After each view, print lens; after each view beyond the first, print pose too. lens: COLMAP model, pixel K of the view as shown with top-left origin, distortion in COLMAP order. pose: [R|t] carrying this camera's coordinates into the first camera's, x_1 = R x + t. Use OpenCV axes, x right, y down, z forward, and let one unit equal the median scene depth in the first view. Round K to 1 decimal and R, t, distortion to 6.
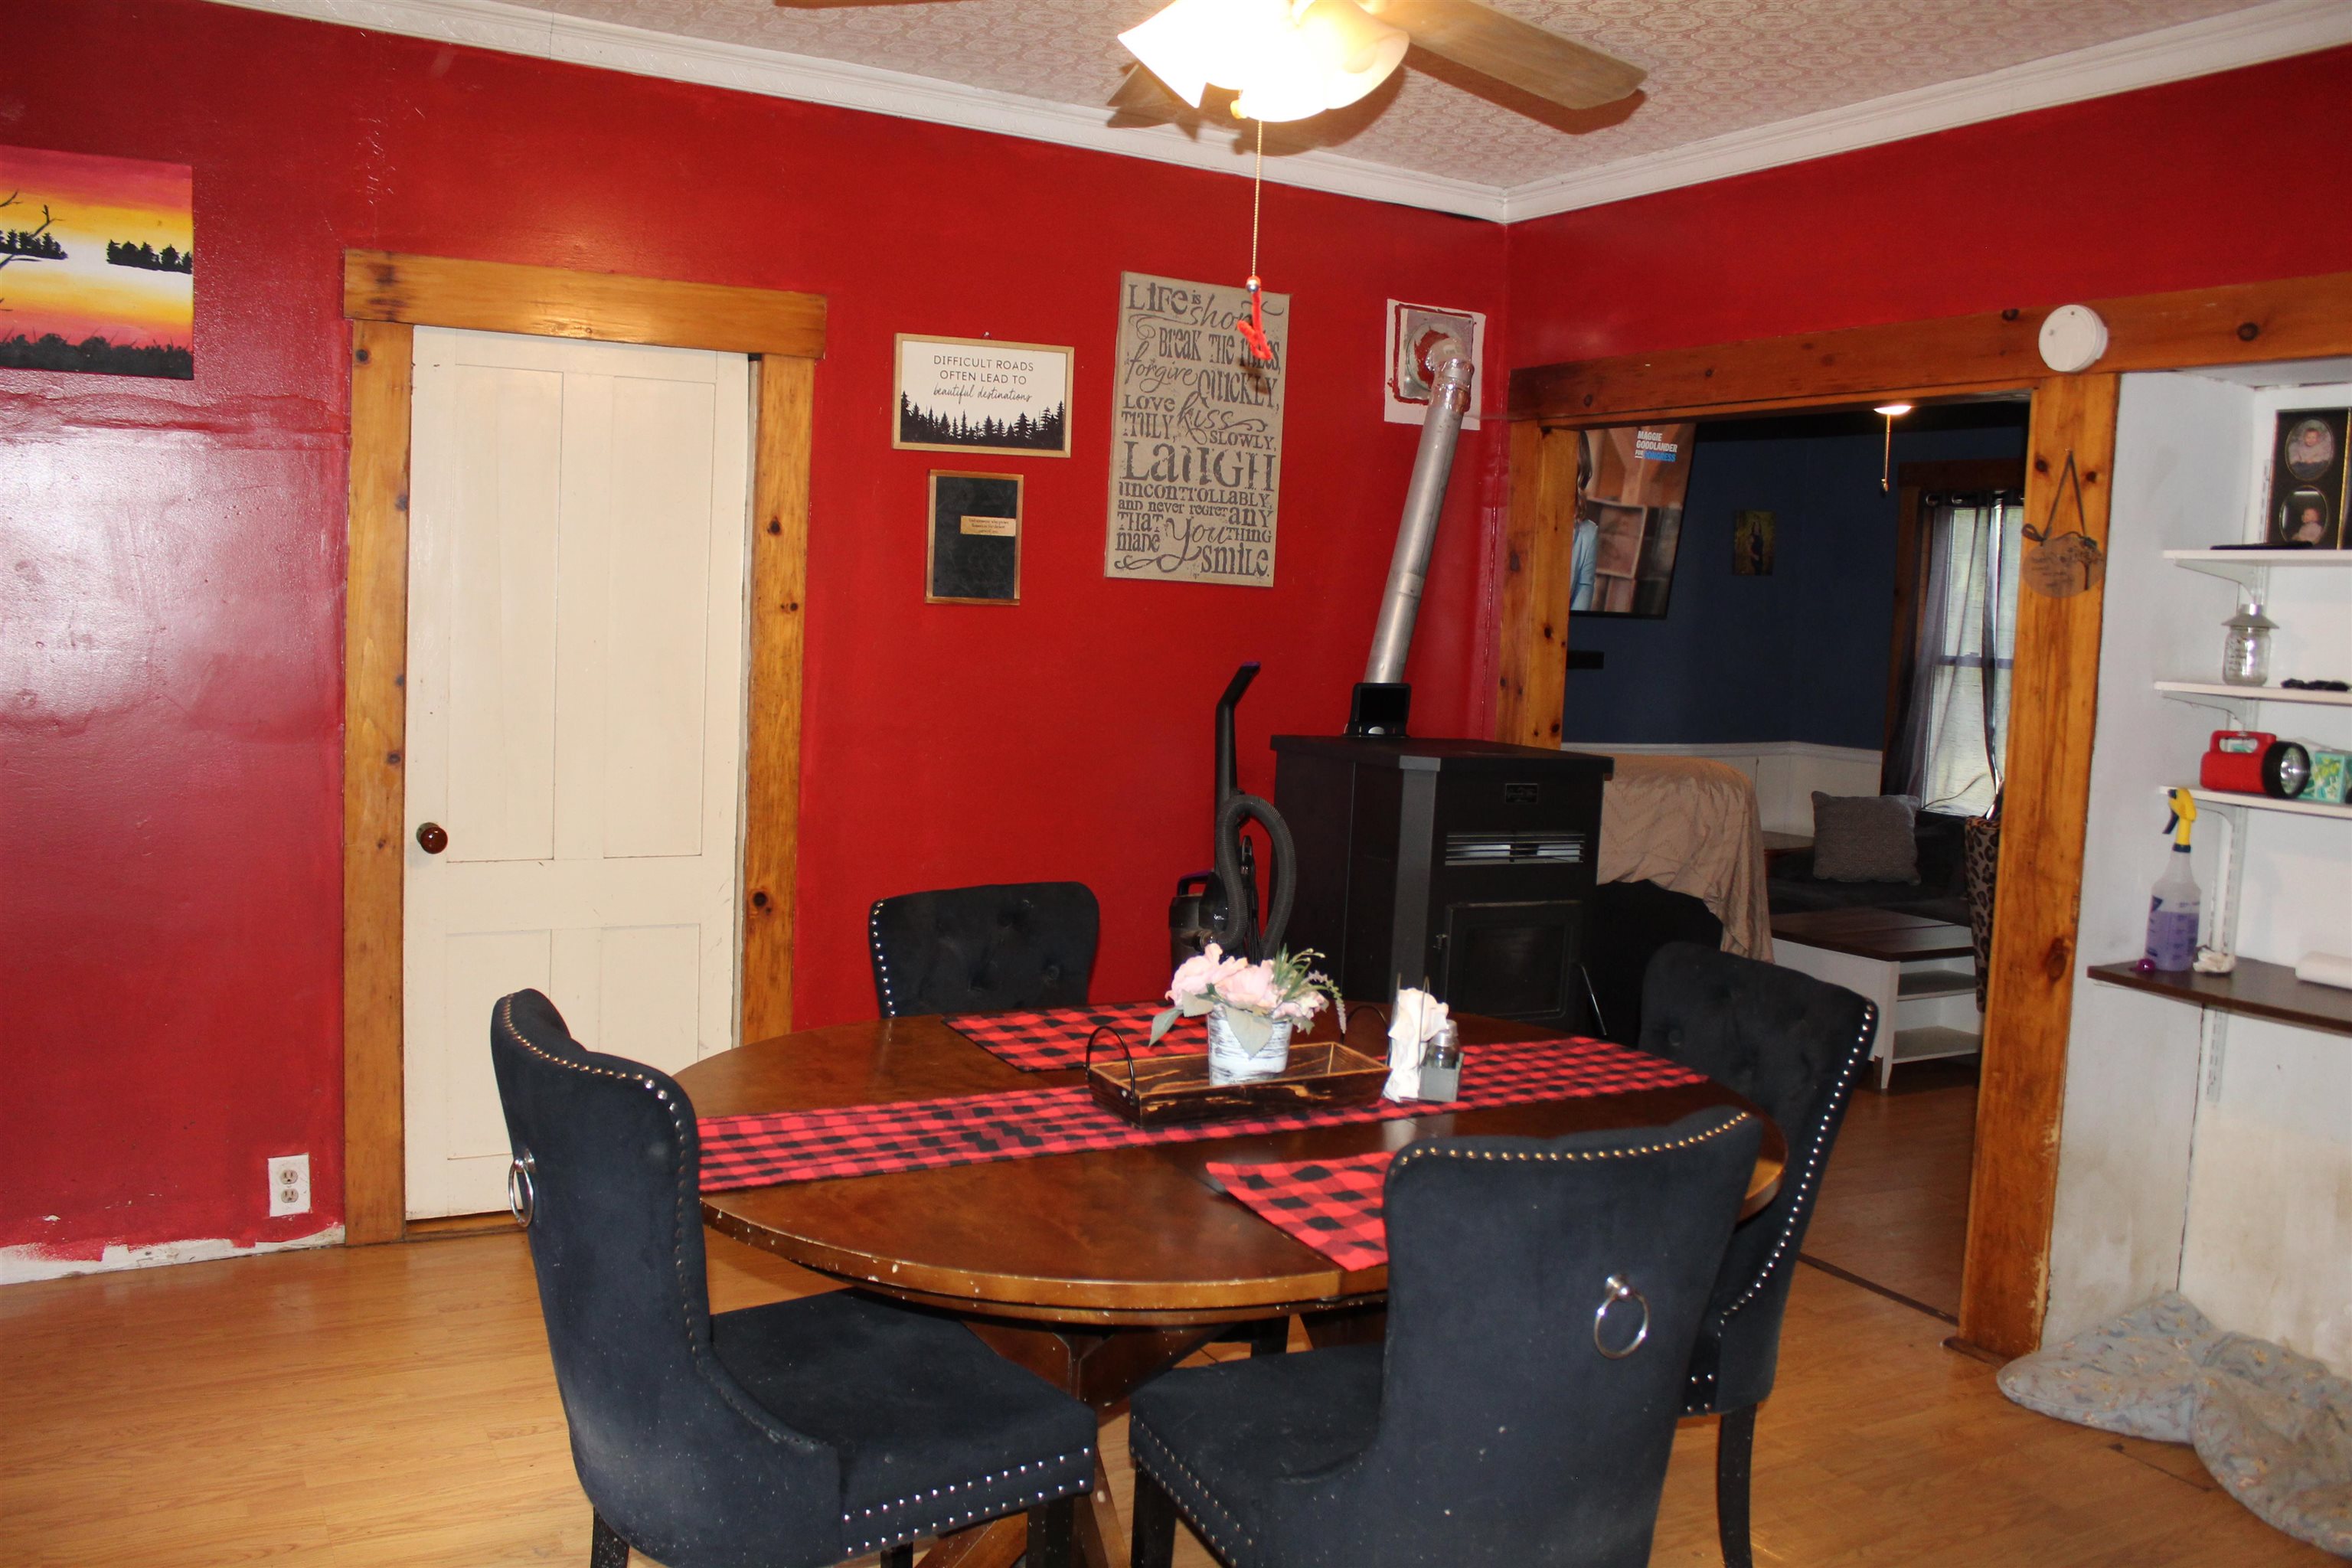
lens RADIAL K [[1957.7, 0, 1174.2], [0, 1957.7, 782.0], [0, 0, 1]] dist [-0.156334, 0.133148]
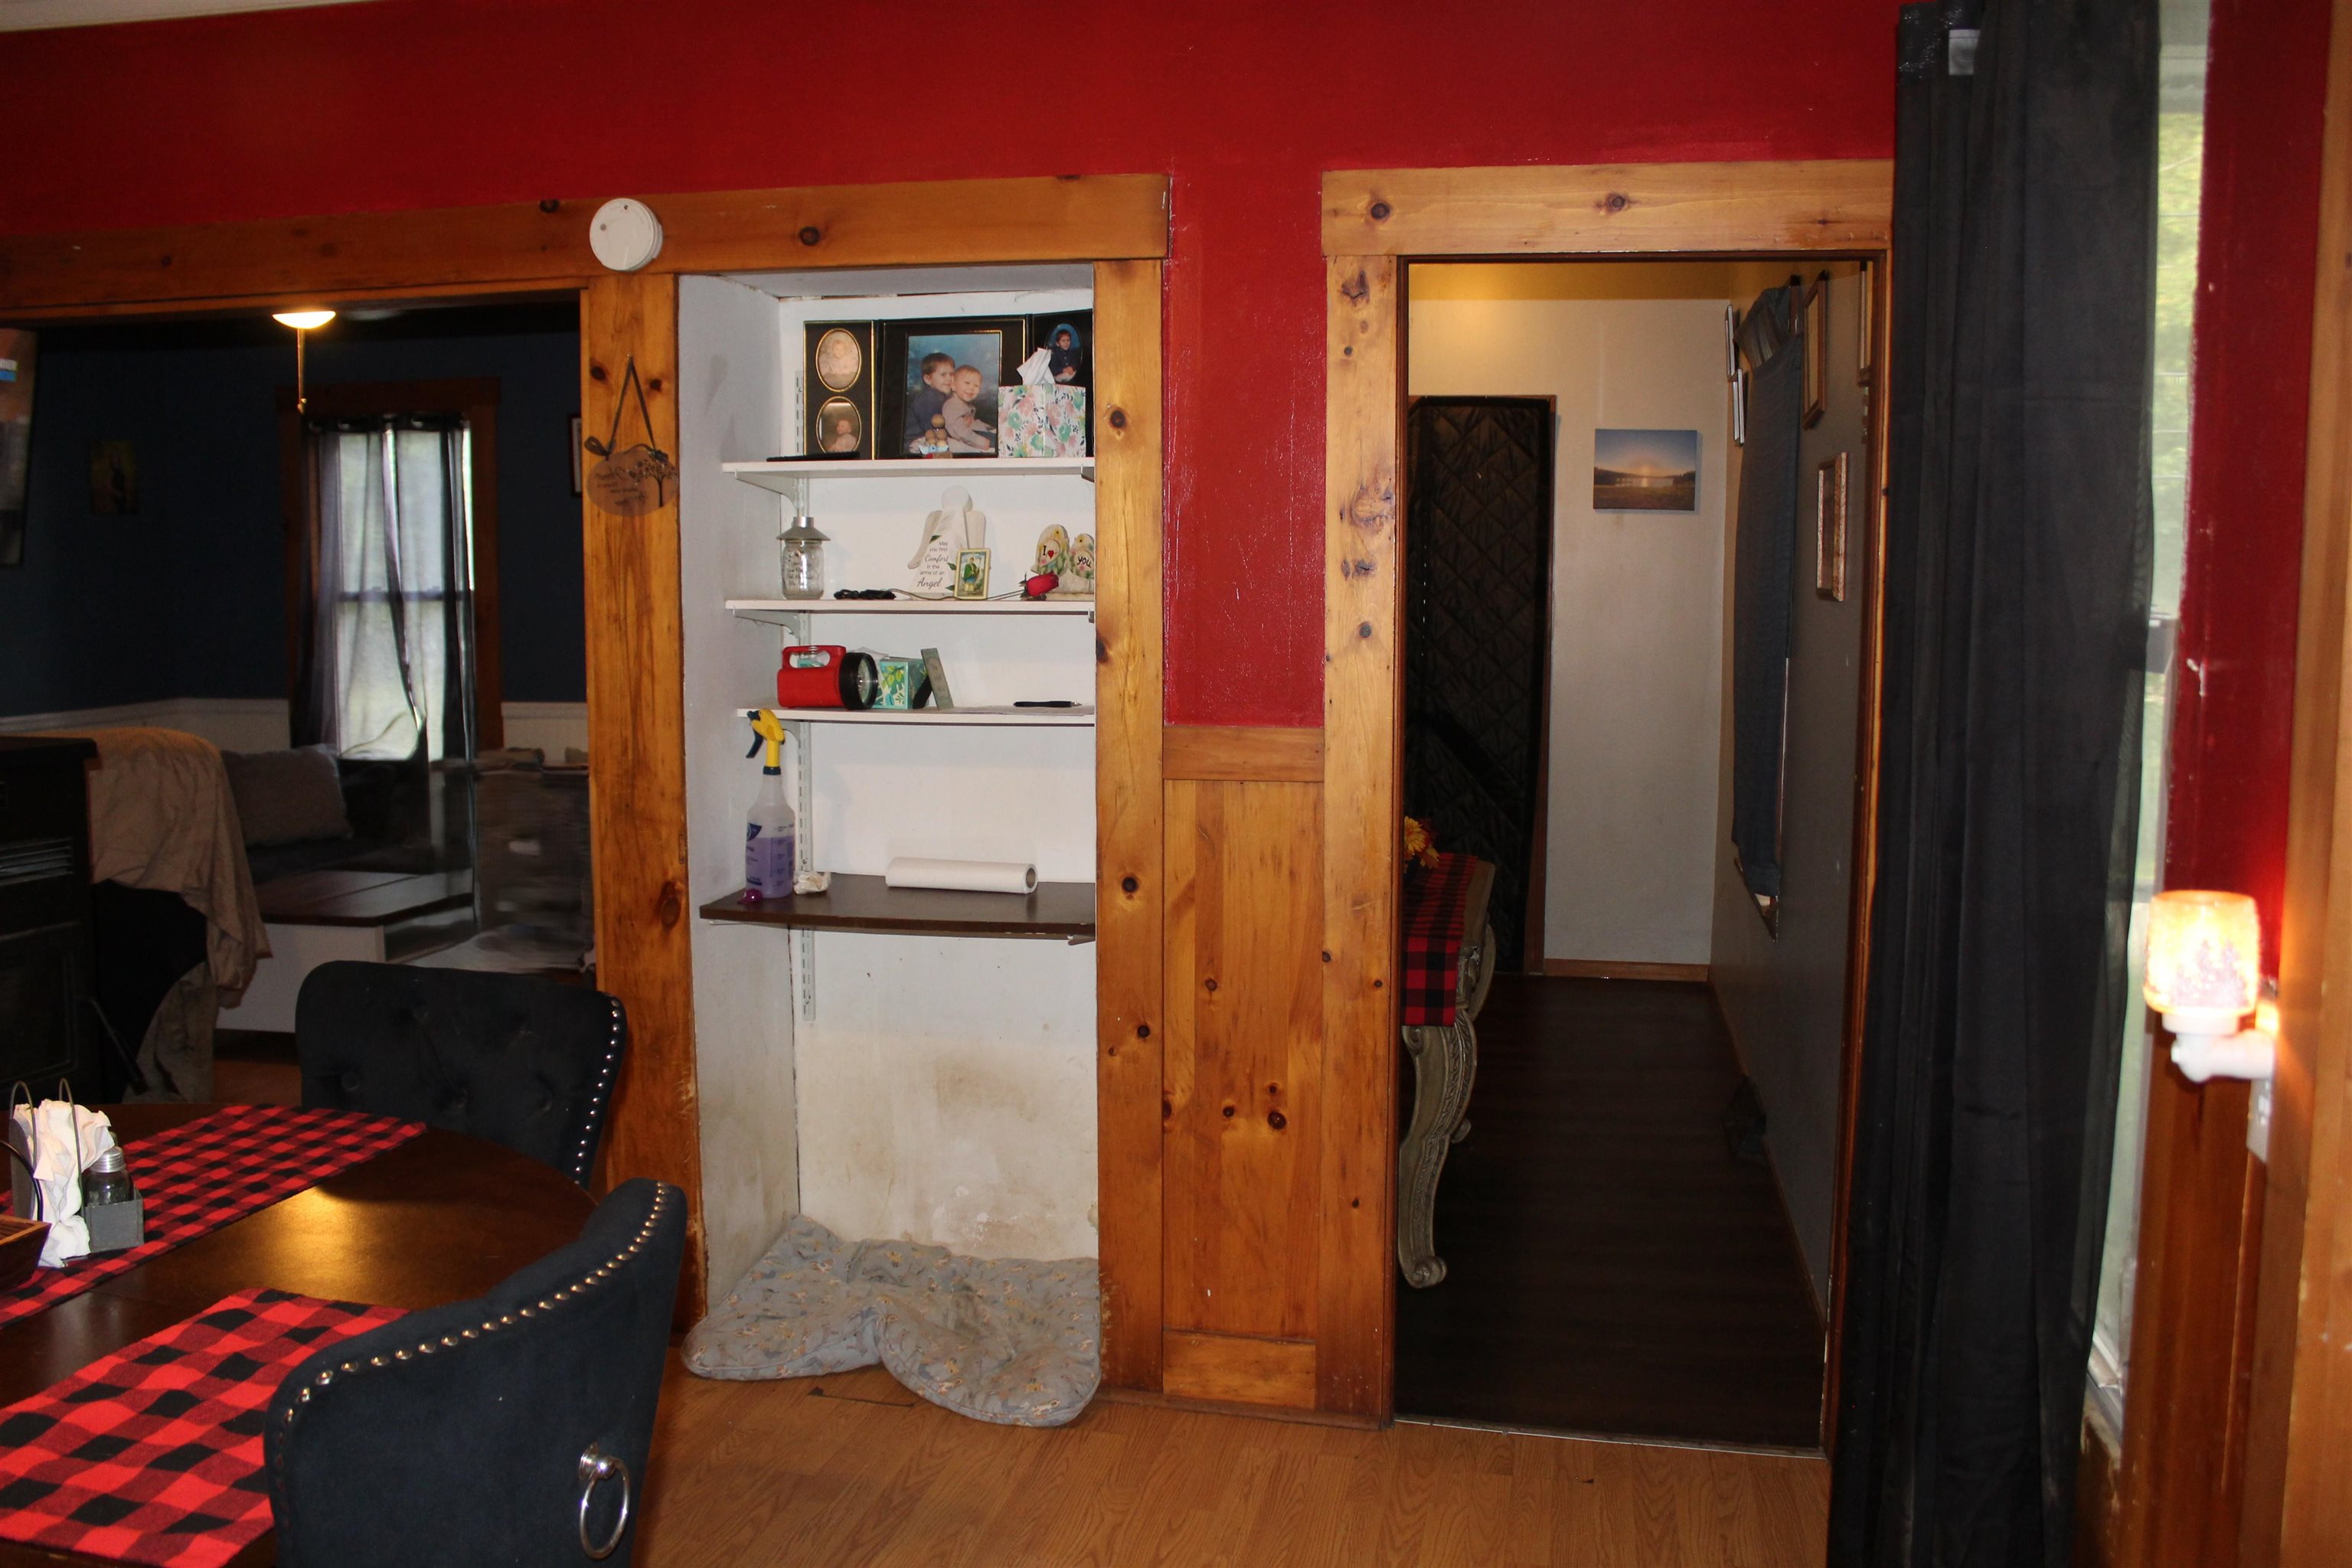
lens RADIAL K [[1957.7, 0, 1160.9], [0, 1957.7, 790.4], [0, 0, 1]] dist [-0.156334, 0.133148]
pose [[0.670899, -0.119958, 0.731782, -0.063704], [0.092068, 0.992668, 0.078315, -0.014635], [-0.735812, 0.014832, 0.677024, 0.178601]]
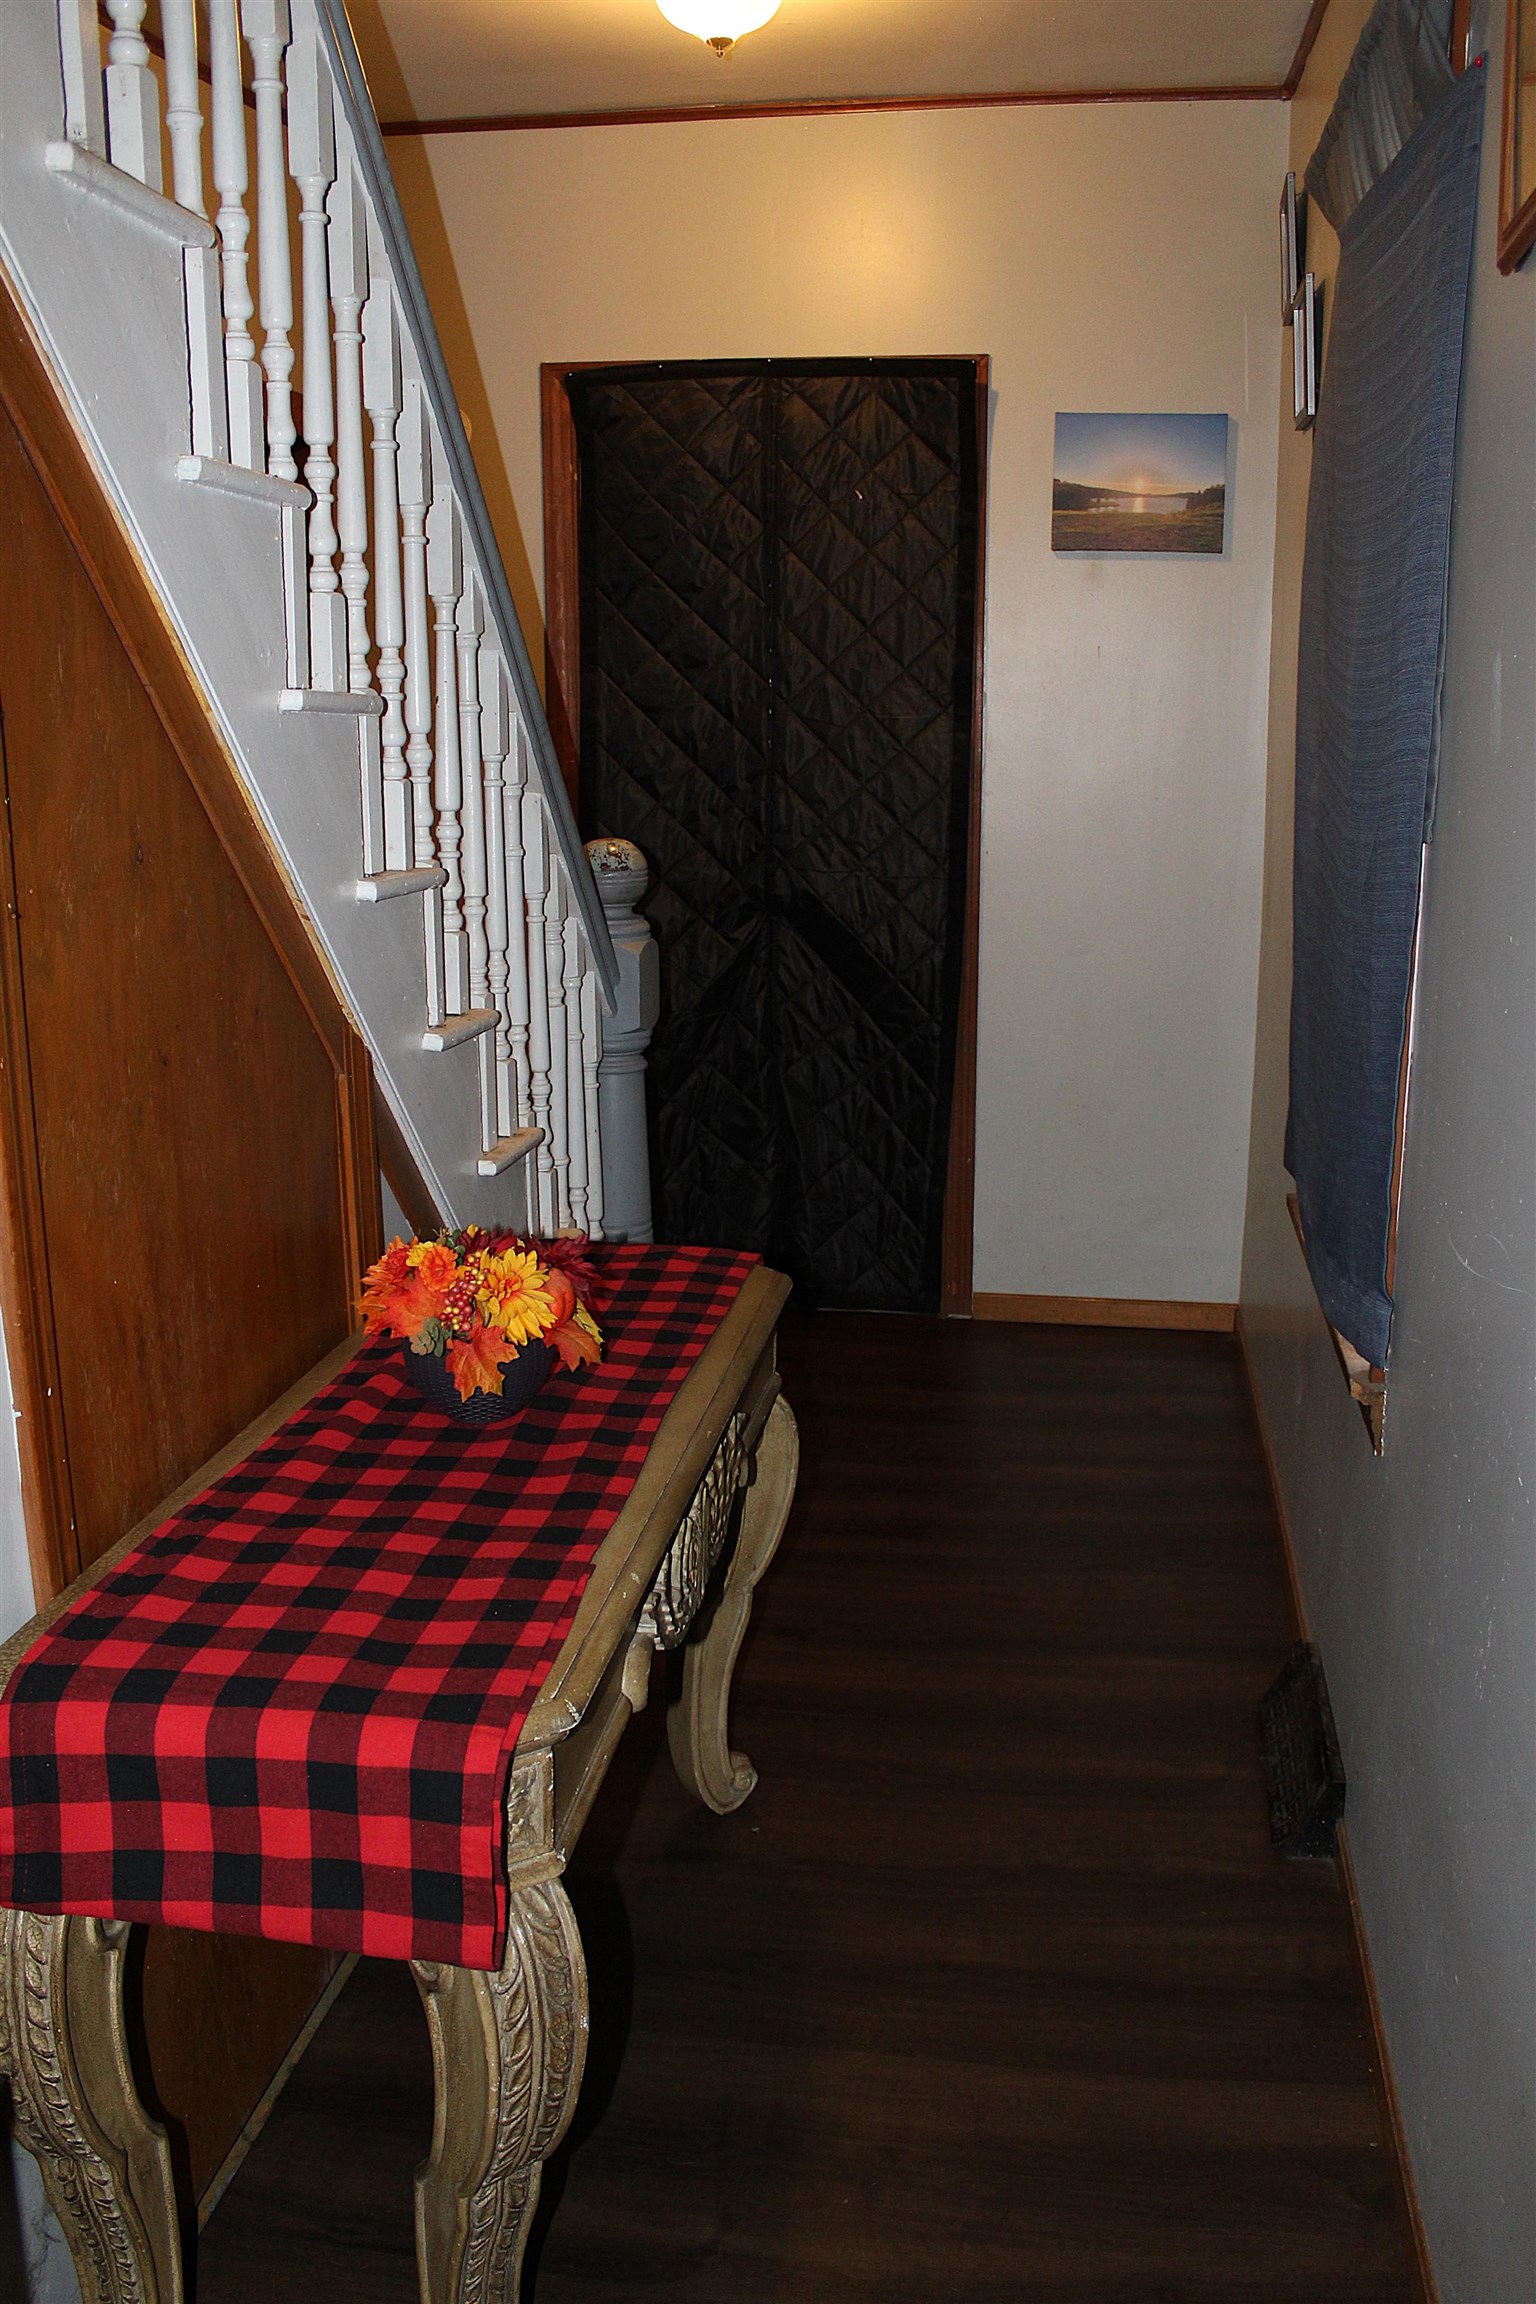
lens RADIAL K [[1917.7, 0, 782.1], [0, 1917.7, 1146.3], [0, 0, 1]] dist [-0.156334, 0.133148]
pose [[0.636761, -0.224636, 0.737614, 0.254342], [0.099787, 0.972585, 0.210052, -0.012788], [-0.764577, -0.060149, 0.641719, 0.339971]]
